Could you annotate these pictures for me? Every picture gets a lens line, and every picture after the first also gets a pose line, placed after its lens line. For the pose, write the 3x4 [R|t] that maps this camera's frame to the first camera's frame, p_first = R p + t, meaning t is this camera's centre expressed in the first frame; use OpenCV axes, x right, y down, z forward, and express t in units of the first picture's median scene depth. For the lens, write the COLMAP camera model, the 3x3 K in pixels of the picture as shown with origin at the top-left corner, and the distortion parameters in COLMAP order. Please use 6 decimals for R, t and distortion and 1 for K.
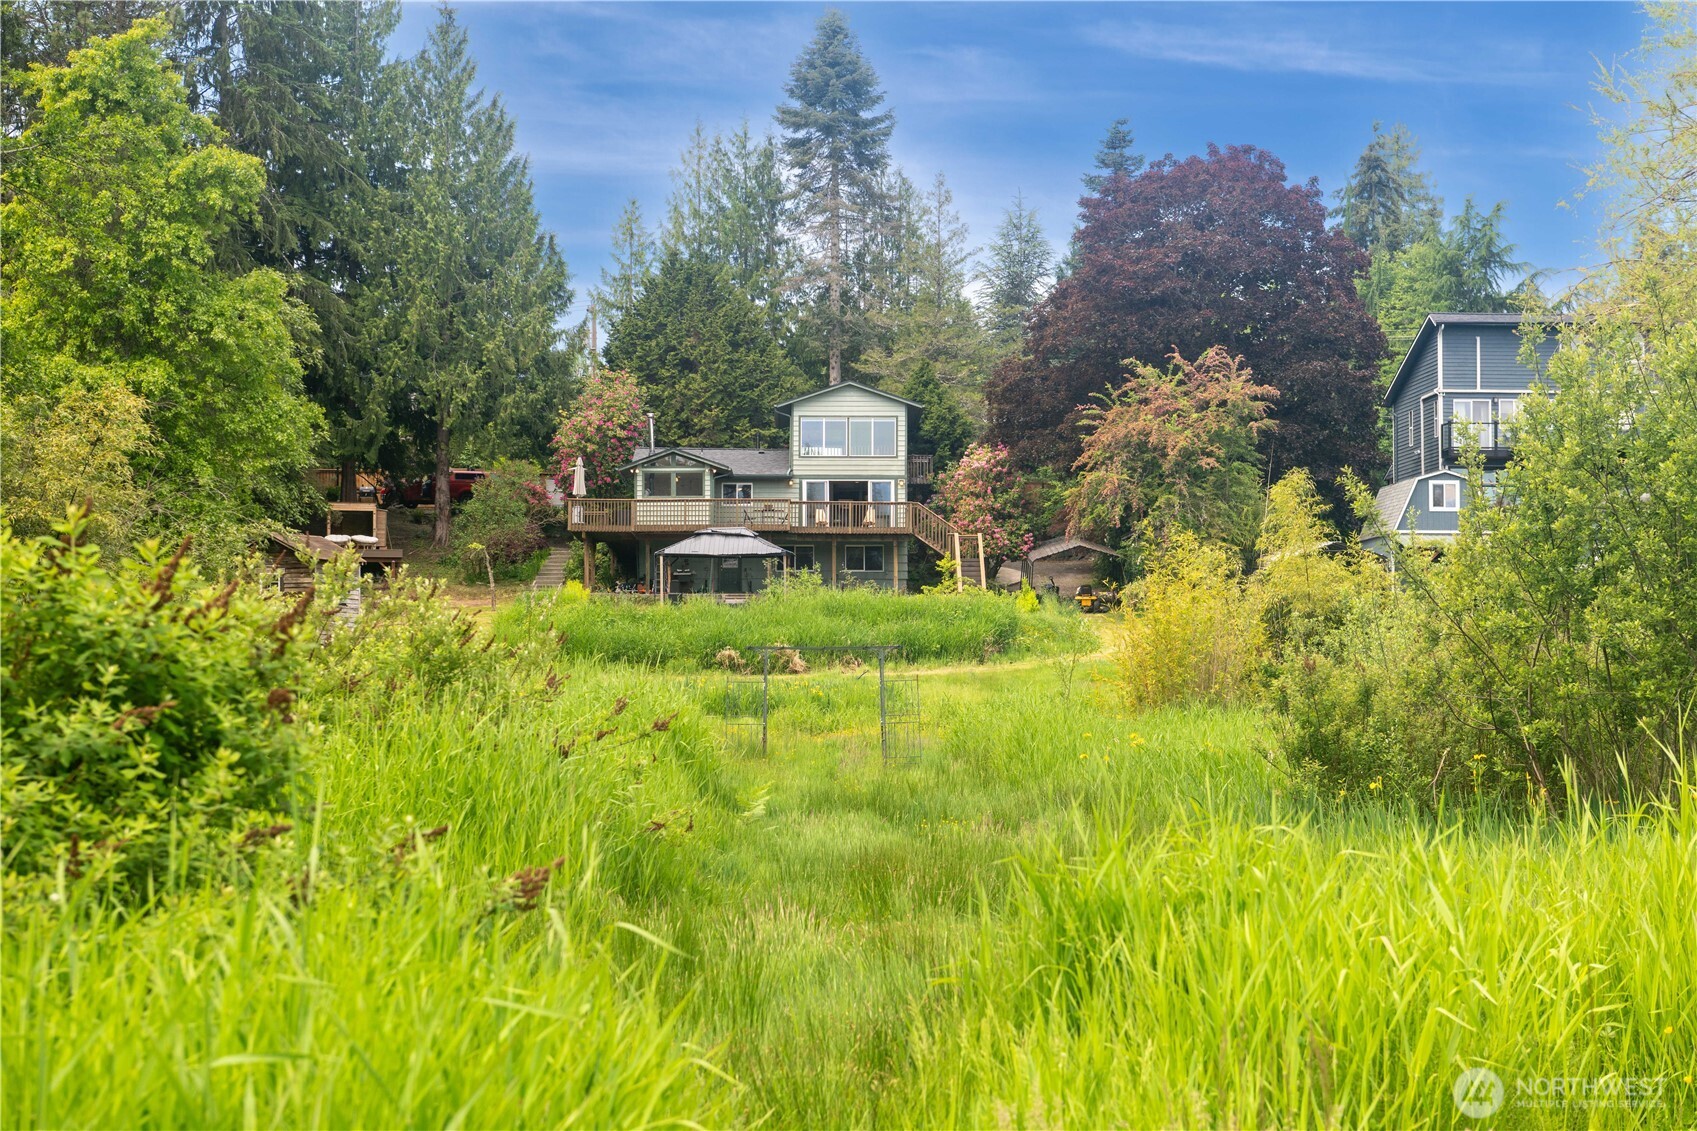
lens RADIAL K [[6163.9, 0, 848.5], [0, 6163.9, 565.5], [0, 0, 1]] dist [0.106551, 0.760963]
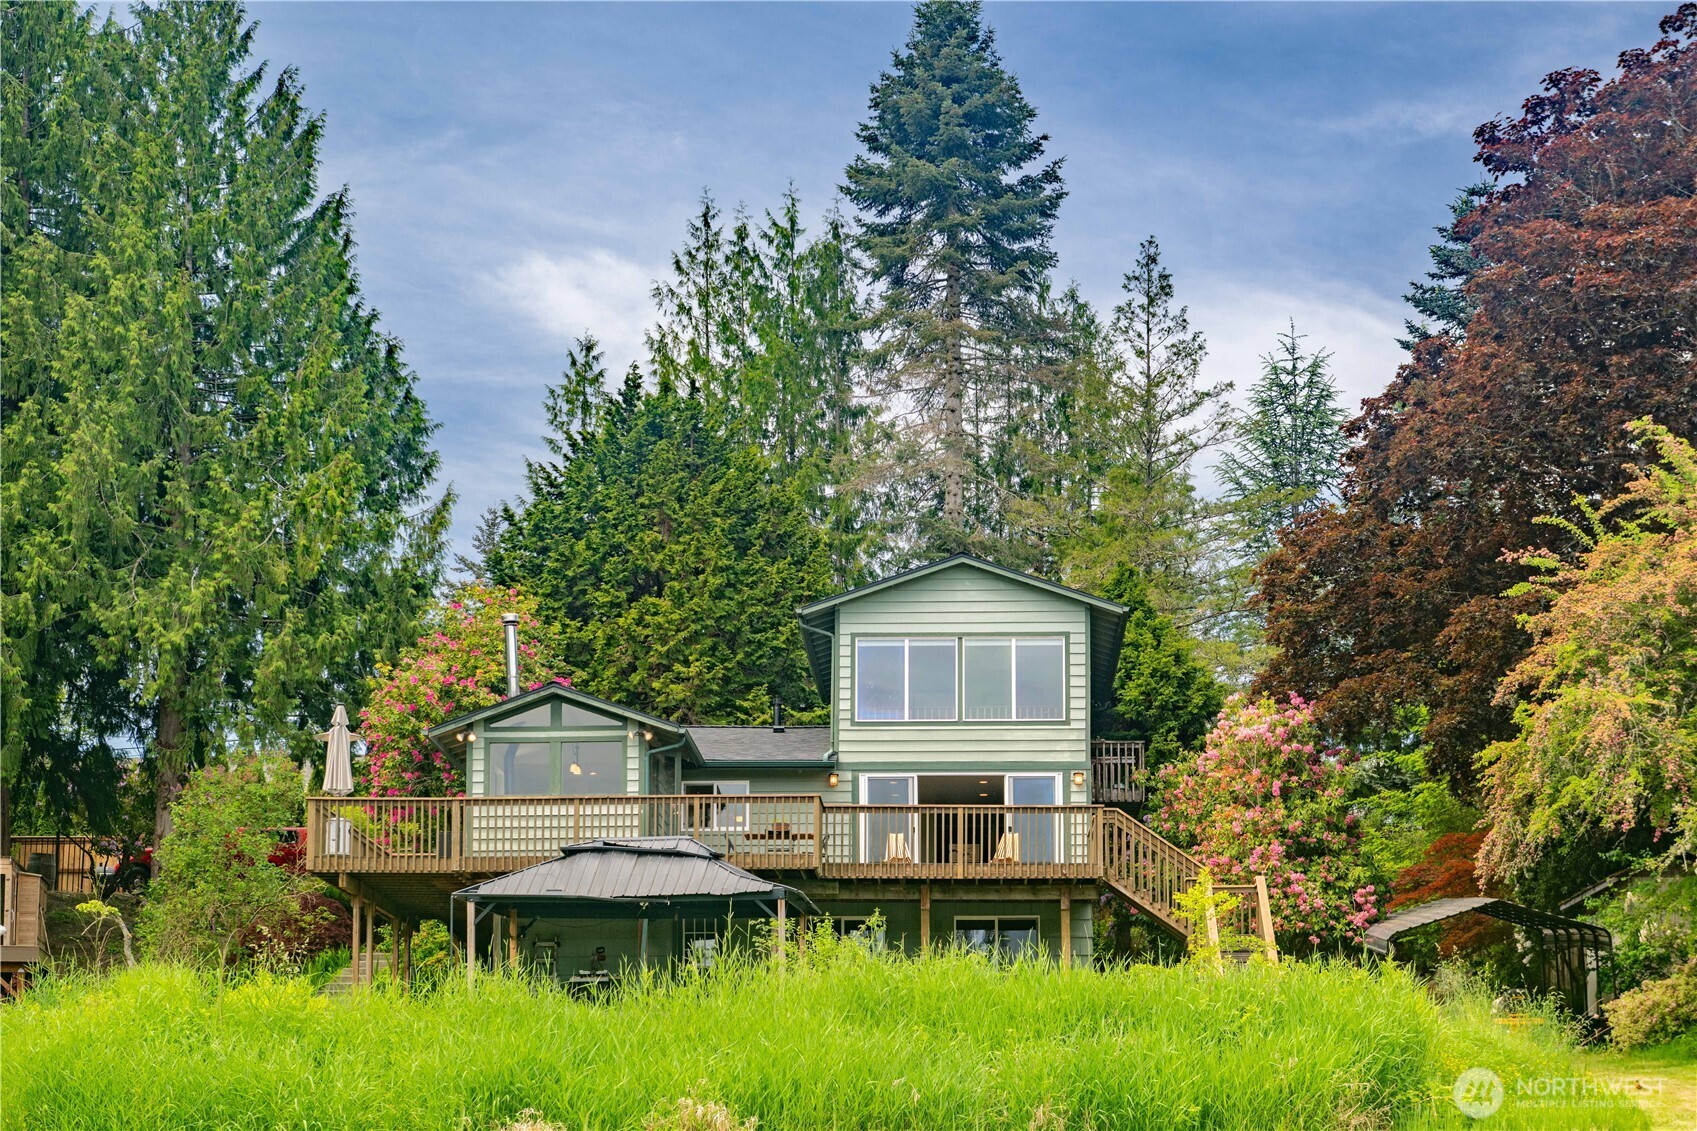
lens RADIAL K [[6163.9, 0, 848.5], [0, 6163.9, 565.5], [0, 0, 1]] dist [0.106551, 0.760963]
pose [[0.999583, -0.004250, -0.028558, 0.004637], [0.001733, 0.996155, -0.087594, 0.010293], [0.028820, 0.087508, 0.995747, 0.537203]]
